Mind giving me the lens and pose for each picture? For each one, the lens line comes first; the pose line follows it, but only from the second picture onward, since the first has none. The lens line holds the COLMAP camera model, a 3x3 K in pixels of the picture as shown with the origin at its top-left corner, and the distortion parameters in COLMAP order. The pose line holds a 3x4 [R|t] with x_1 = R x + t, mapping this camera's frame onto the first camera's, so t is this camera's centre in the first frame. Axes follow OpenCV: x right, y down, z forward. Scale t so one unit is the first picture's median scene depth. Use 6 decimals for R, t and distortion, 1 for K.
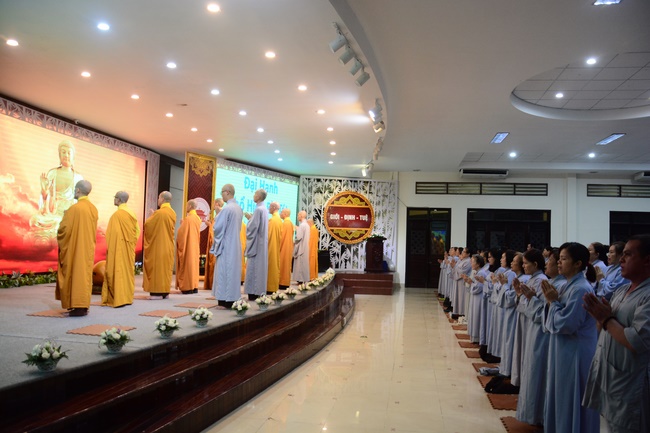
lens RADIAL K [[501.1, 0, 325.0], [0, 501.1, 206.1], [0, 0, 1]] dist [-0.174108, 0.119576]
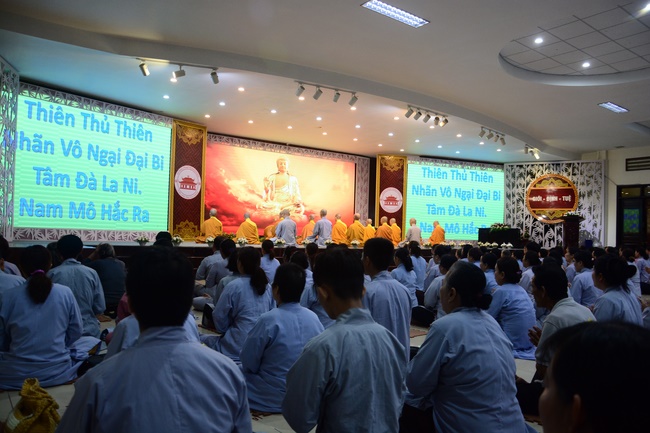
lens RADIAL K [[501.1, 0, 325.0], [0, 501.1, 206.1], [0, 0, 1]] dist [-0.174108, 0.119576]
pose [[0.722528, -0.039493, -0.690213, 0.412980], [0.037902, 0.999128, -0.017493, 0.038087], [0.690302, -0.013521, 0.723395, -0.074514]]
